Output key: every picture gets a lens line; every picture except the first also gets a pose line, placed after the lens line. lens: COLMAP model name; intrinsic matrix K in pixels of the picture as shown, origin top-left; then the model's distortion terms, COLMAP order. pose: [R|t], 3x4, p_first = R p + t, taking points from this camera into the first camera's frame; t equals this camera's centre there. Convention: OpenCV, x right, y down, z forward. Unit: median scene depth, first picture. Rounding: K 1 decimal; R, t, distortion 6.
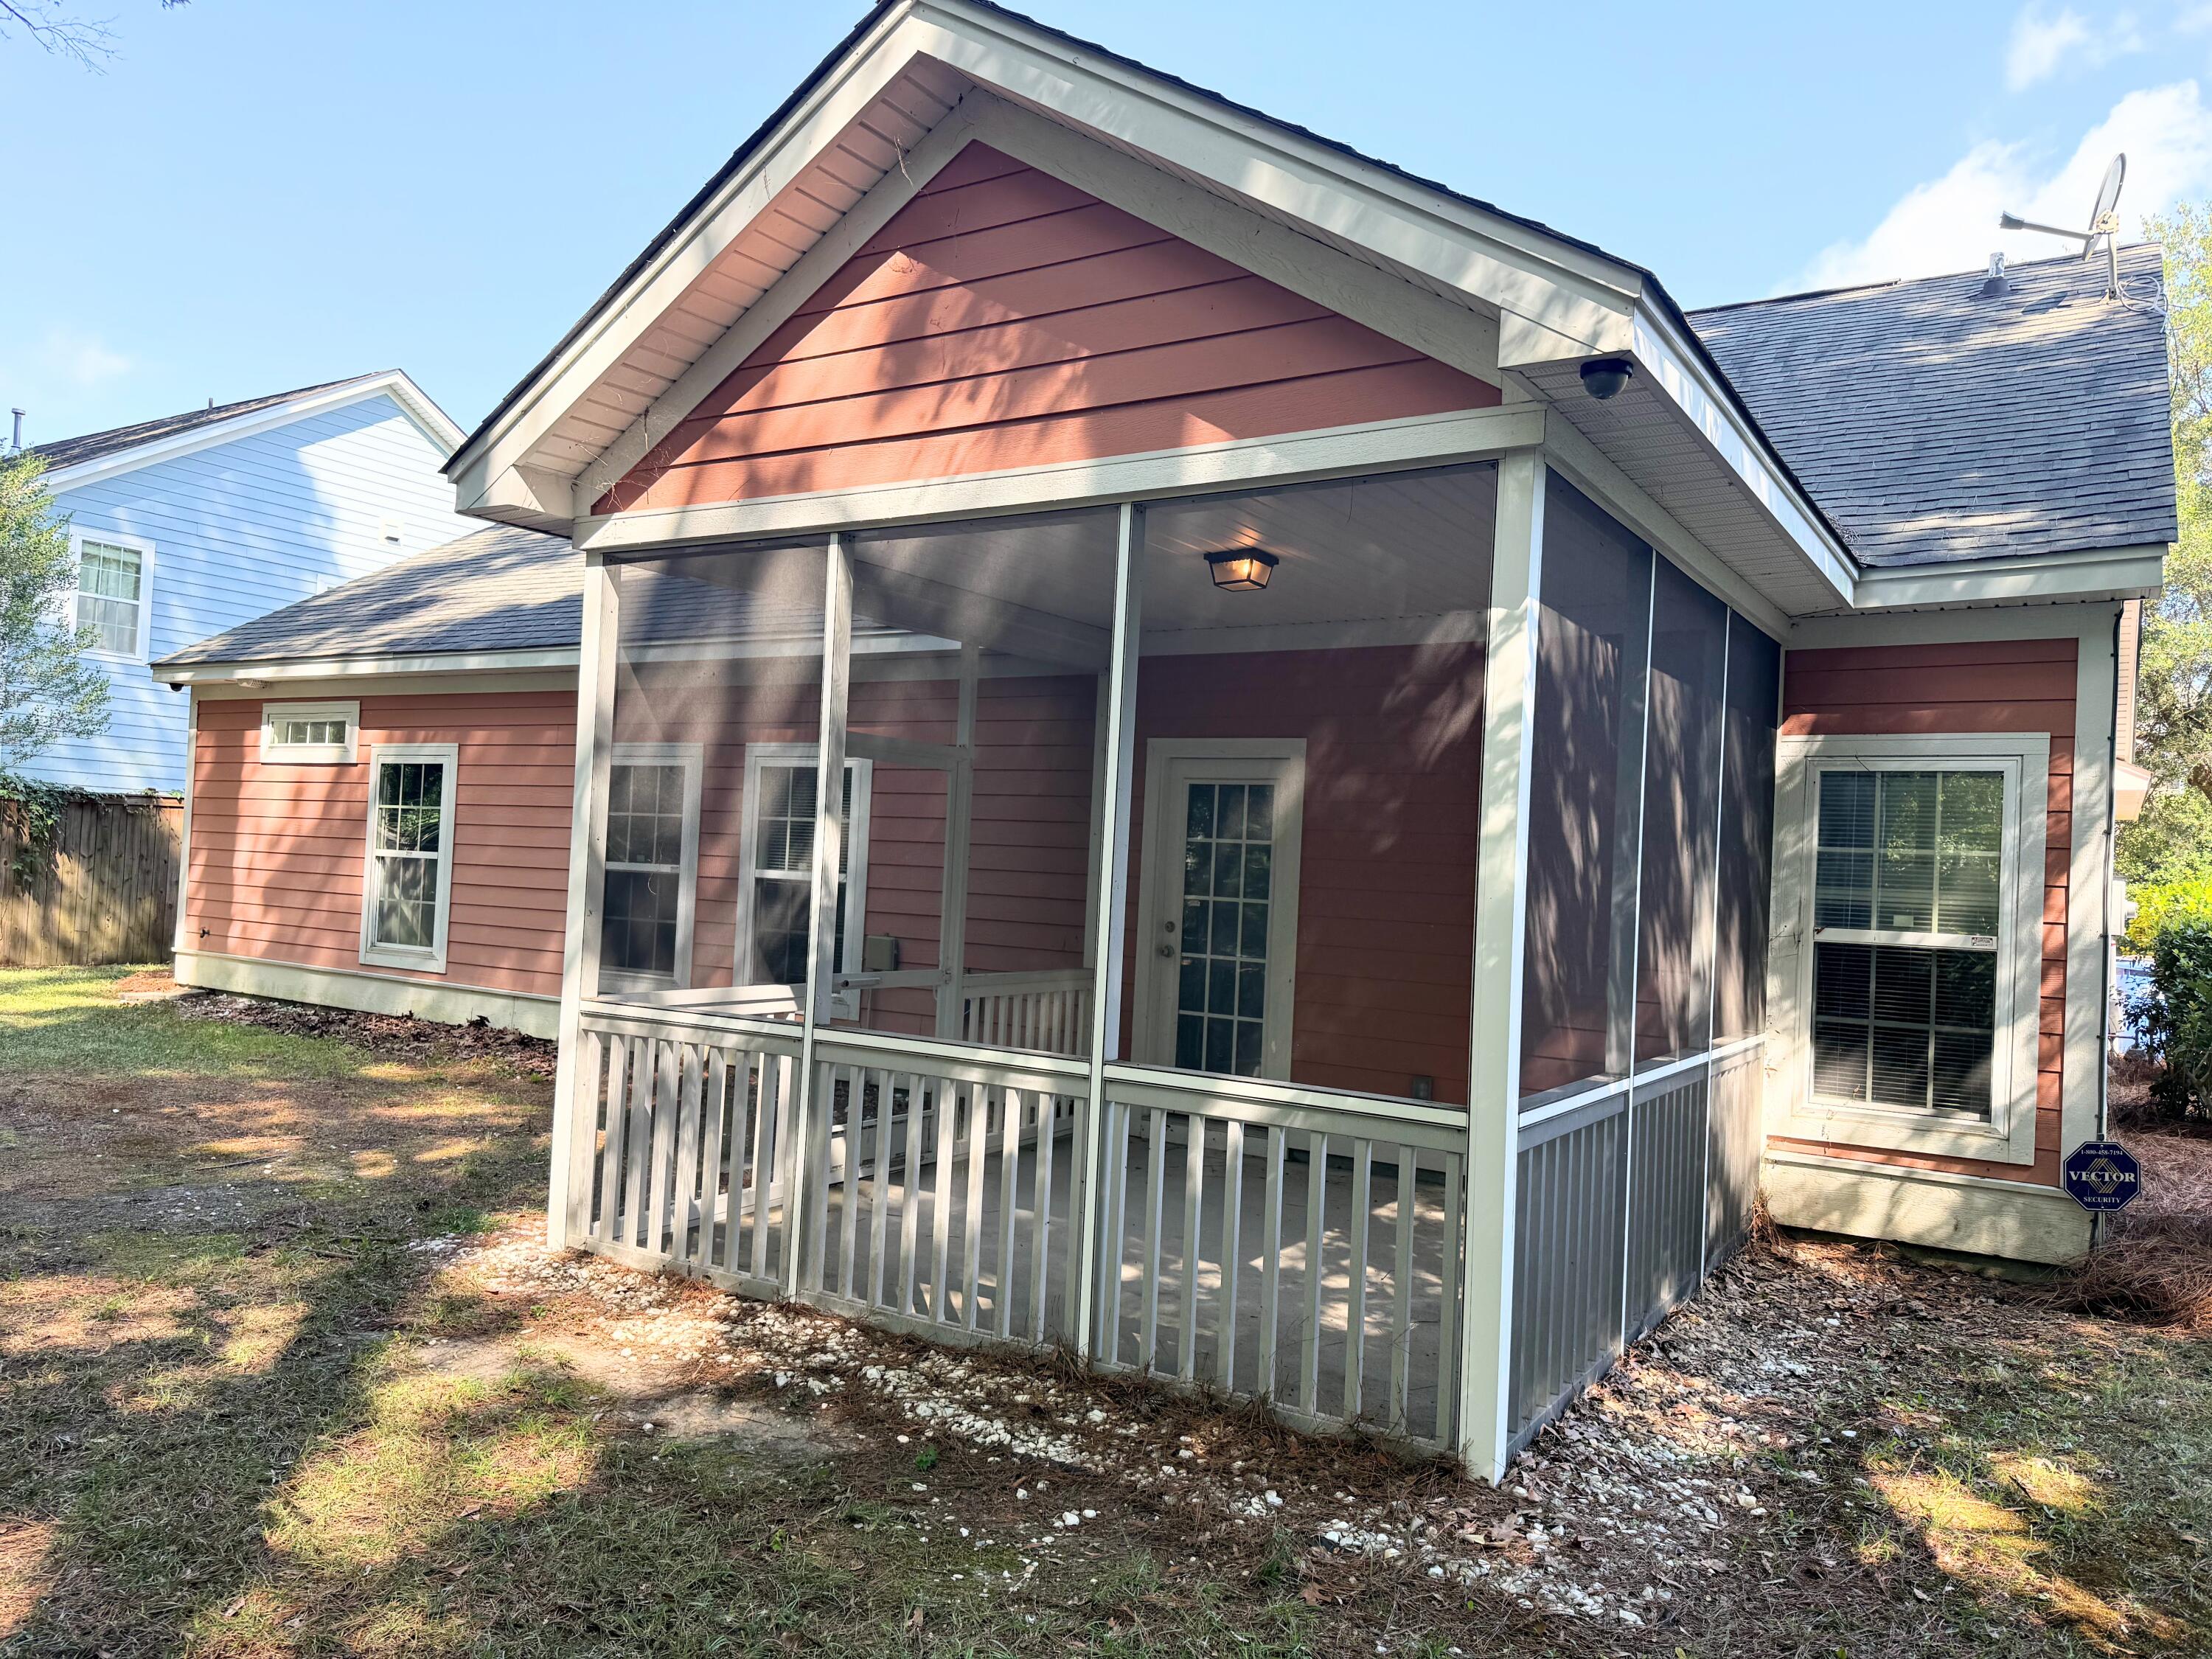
lens RADIAL K [[1548.4, 0, 1120.1], [0, 1548.4, 832.8], [0, 0, 1]] dist [0.086931, -0.115951]
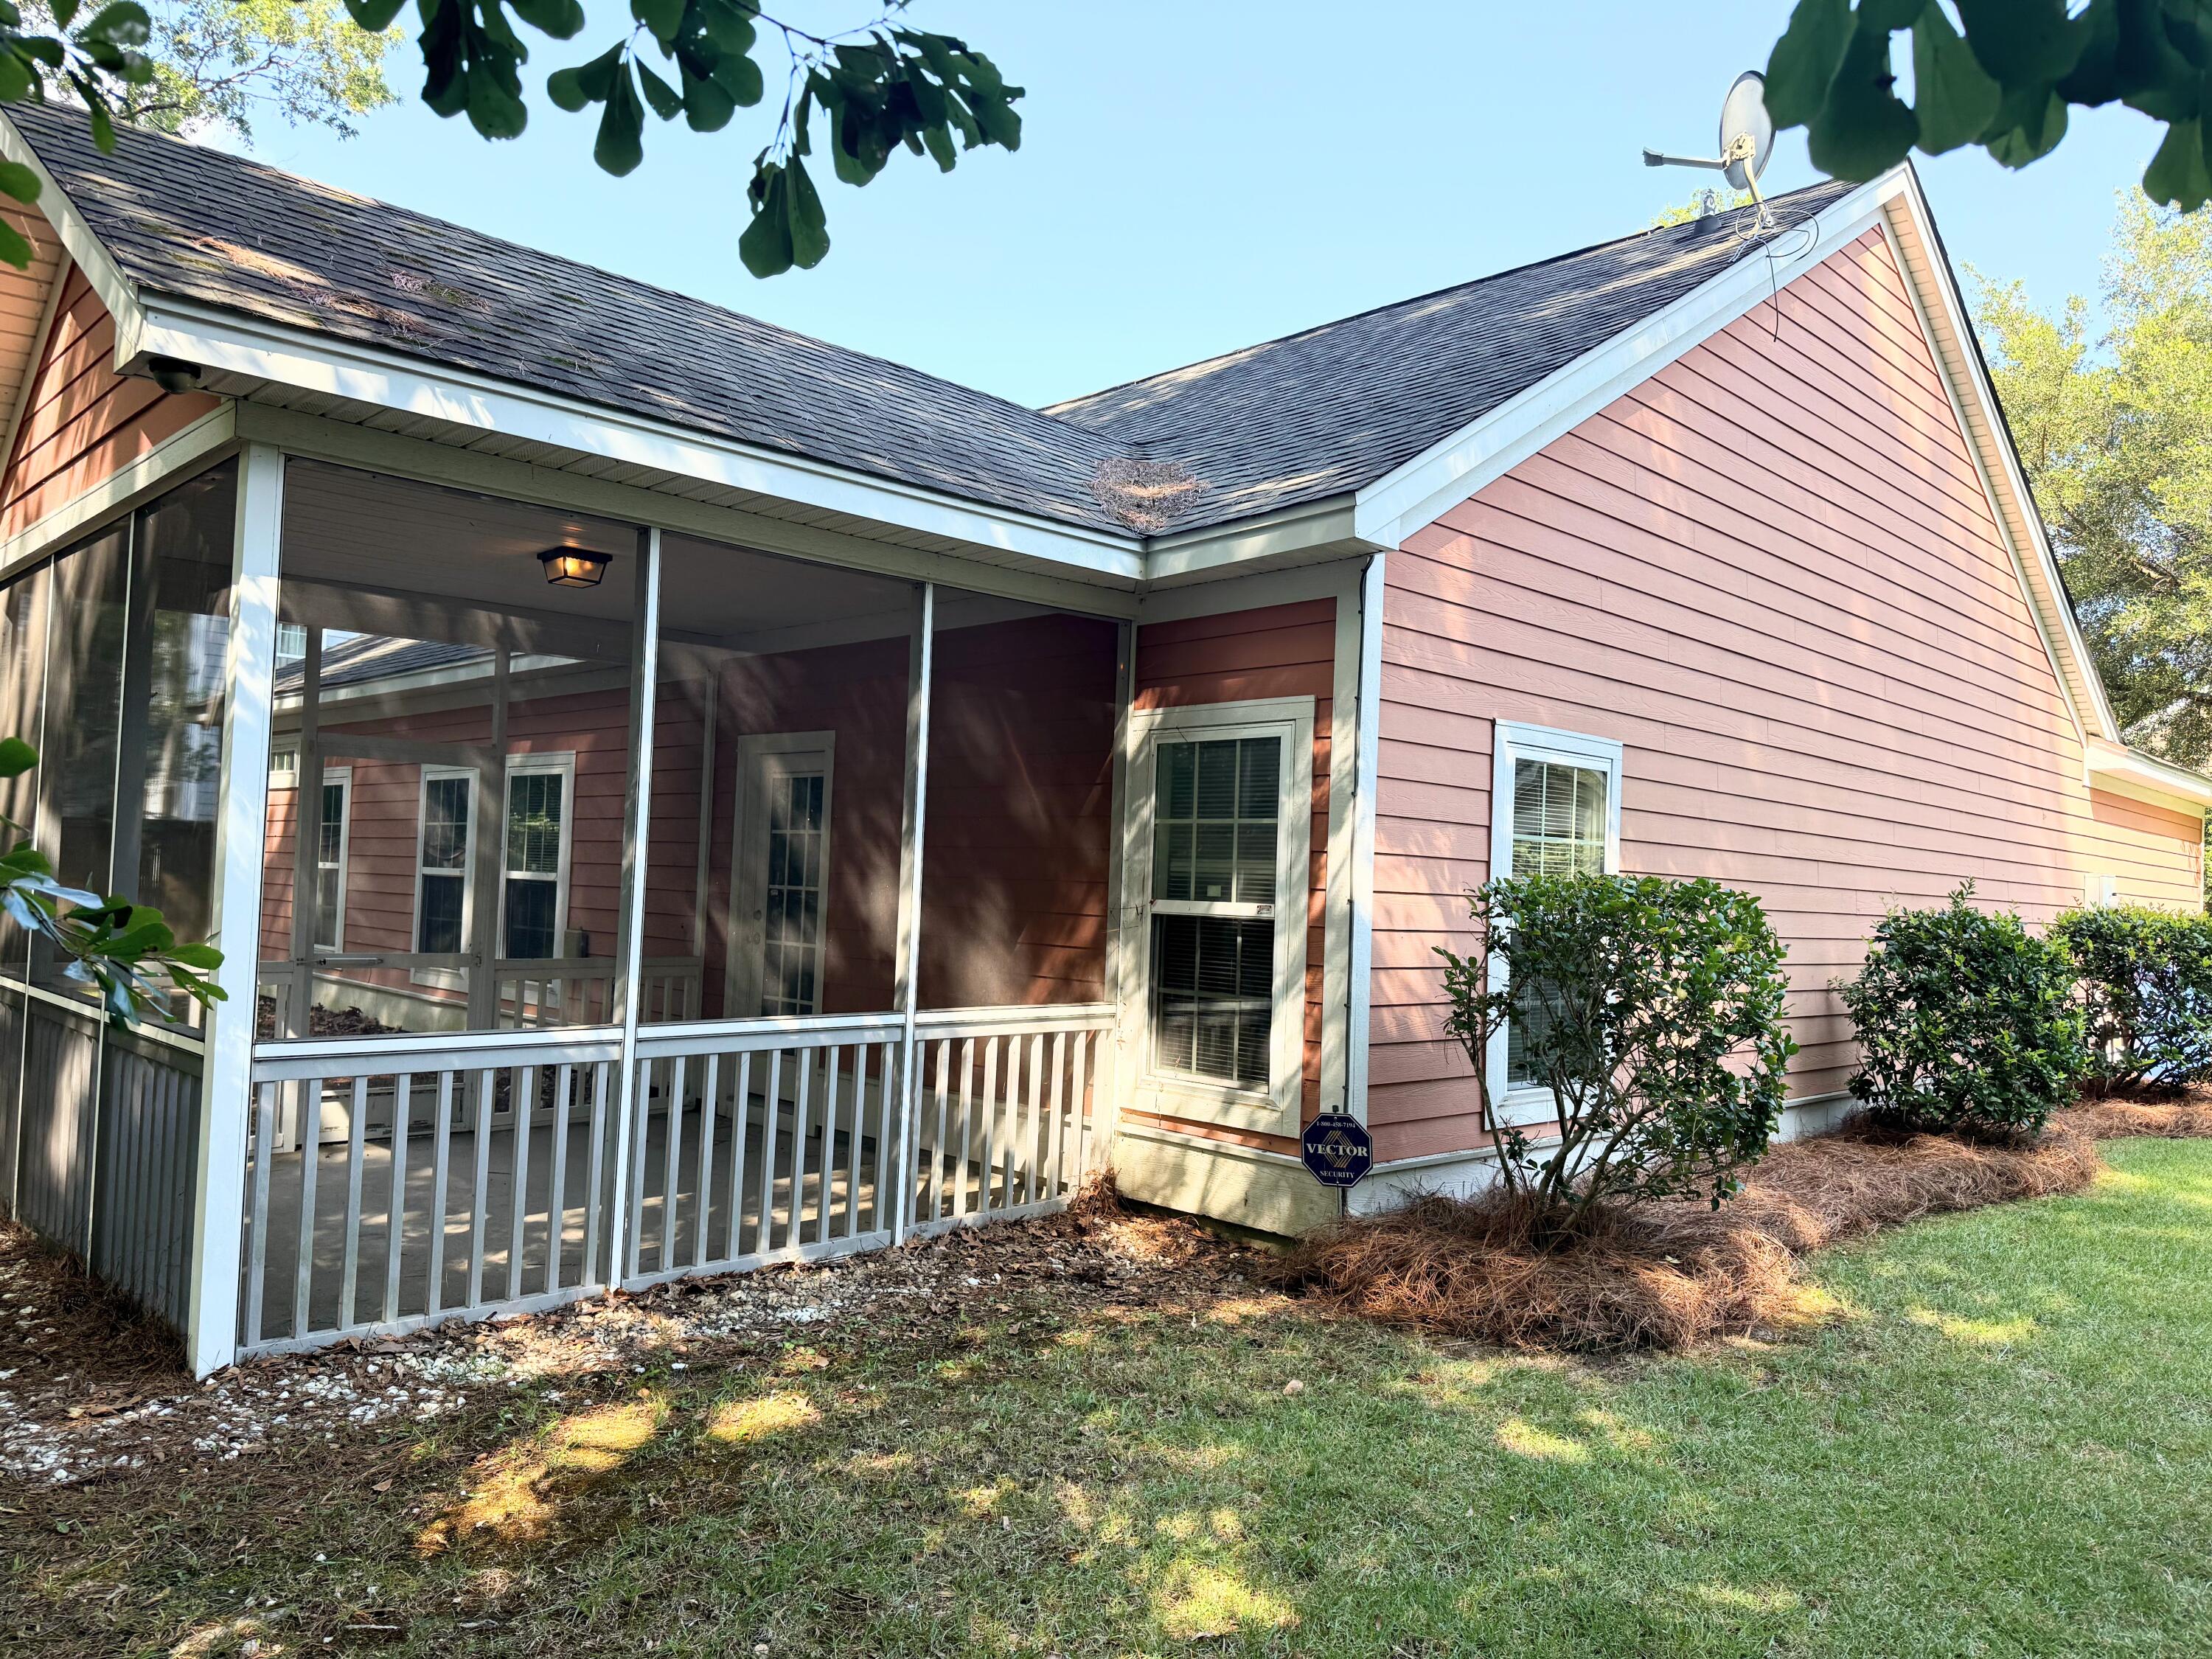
lens RADIAL K [[1548.4, 0, 1120.1], [0, 1548.4, 832.8], [0, 0, 1]] dist [0.086931, -0.115951]
pose [[0.976496, -0.018595, -0.214733, 0.669143], [0.015182, 0.999731, -0.017535, 0.036266], [0.215001, 0.013863, 0.976515, 0.032544]]
